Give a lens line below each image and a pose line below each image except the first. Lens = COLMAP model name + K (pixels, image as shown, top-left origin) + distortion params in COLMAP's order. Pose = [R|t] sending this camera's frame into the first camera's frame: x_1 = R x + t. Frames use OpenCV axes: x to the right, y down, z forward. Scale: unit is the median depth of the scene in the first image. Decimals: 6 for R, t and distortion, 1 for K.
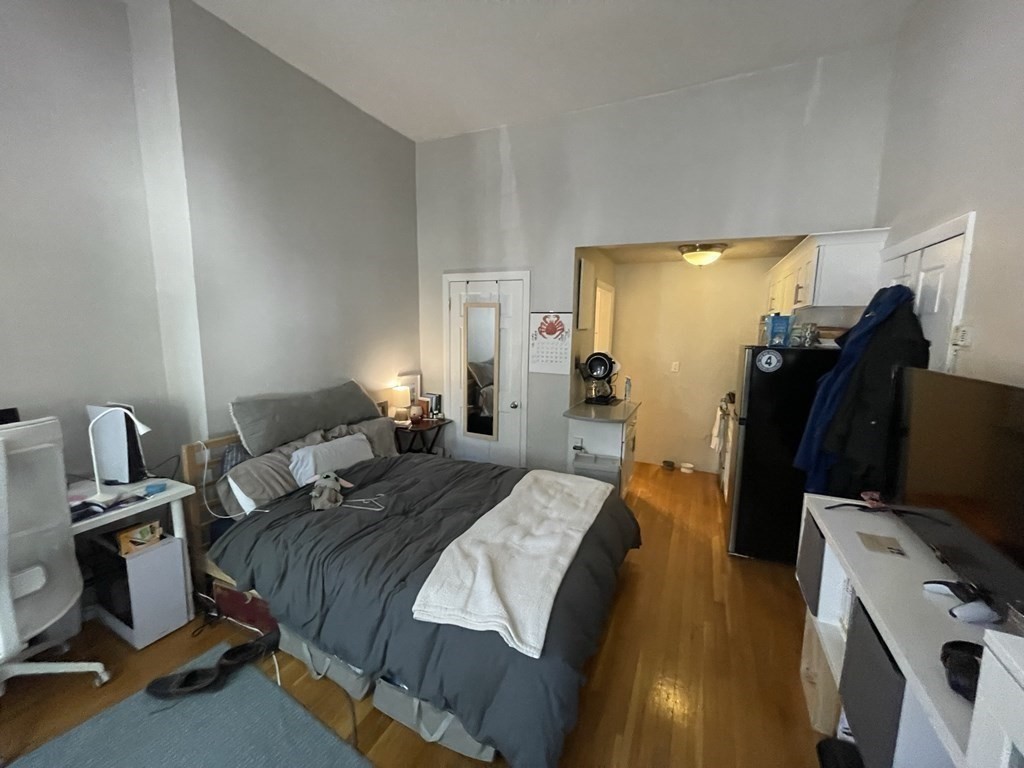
lens RADIAL K [[414.0, 0, 510.9], [0, 414.0, 382.9], [0, 0, 1]] dist [-0.000460, -0.000645]
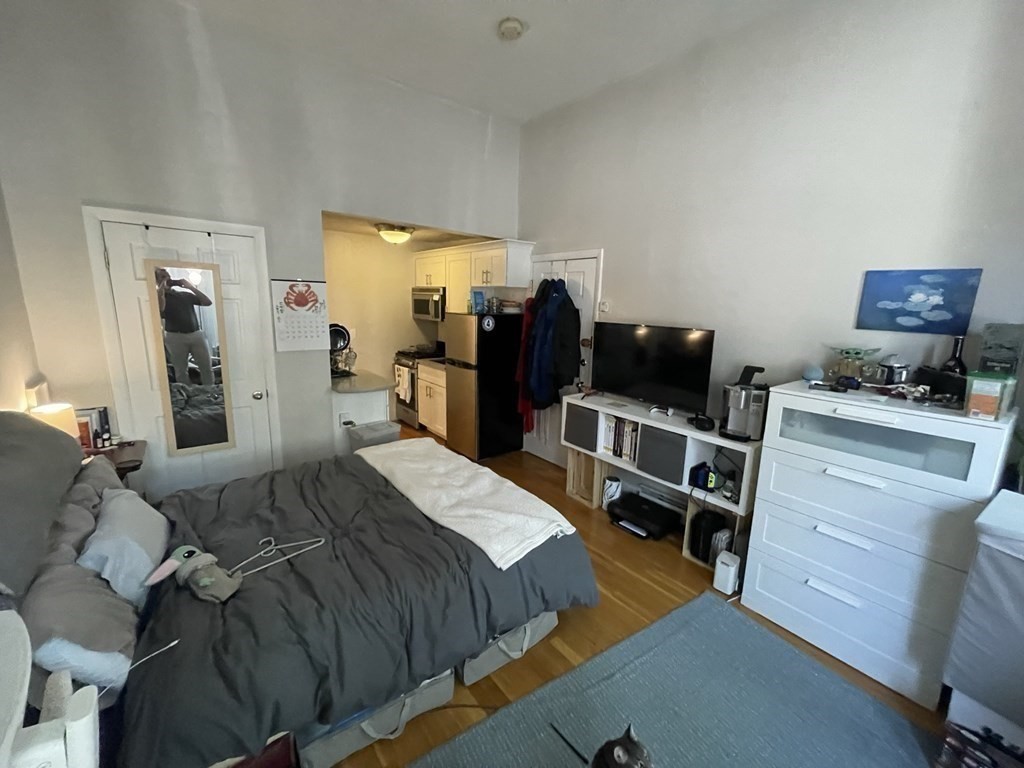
lens RADIAL K [[414.0, 0, 511.7], [0, 414.0, 382.6], [0, 0, 1]] dist [-0.000460, -0.000645]
pose [[0.436717, -0.177279, 0.881958, -0.515935], [0.101539, 0.983839, 0.147479, -0.042255], [-0.893850, 0.025146, 0.447660, 0.214418]]
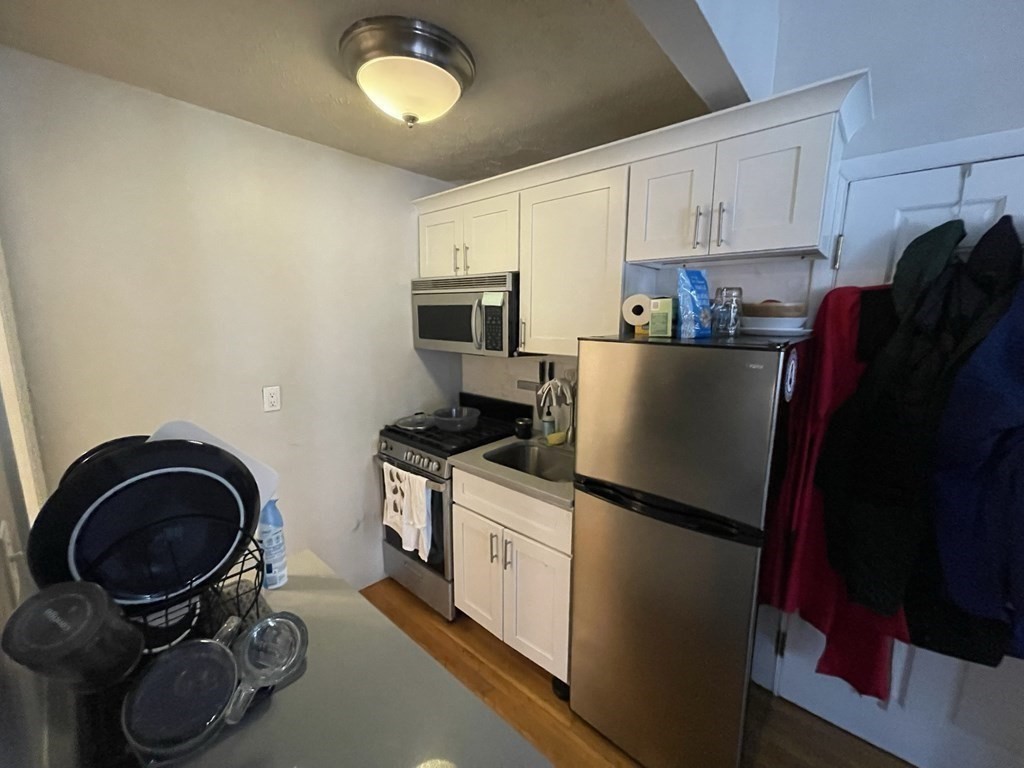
lens RADIAL K [[414.0, 0, 514.9], [0, 414.0, 382.2], [0, 0, 1]] dist [-0.000460, -0.000645]
pose [[0.287464, -0.166870, 0.943143, 0.123575], [0.133150, 0.982107, 0.133181, -0.104760], [-0.948491, 0.087295, 0.304539, 0.875212]]
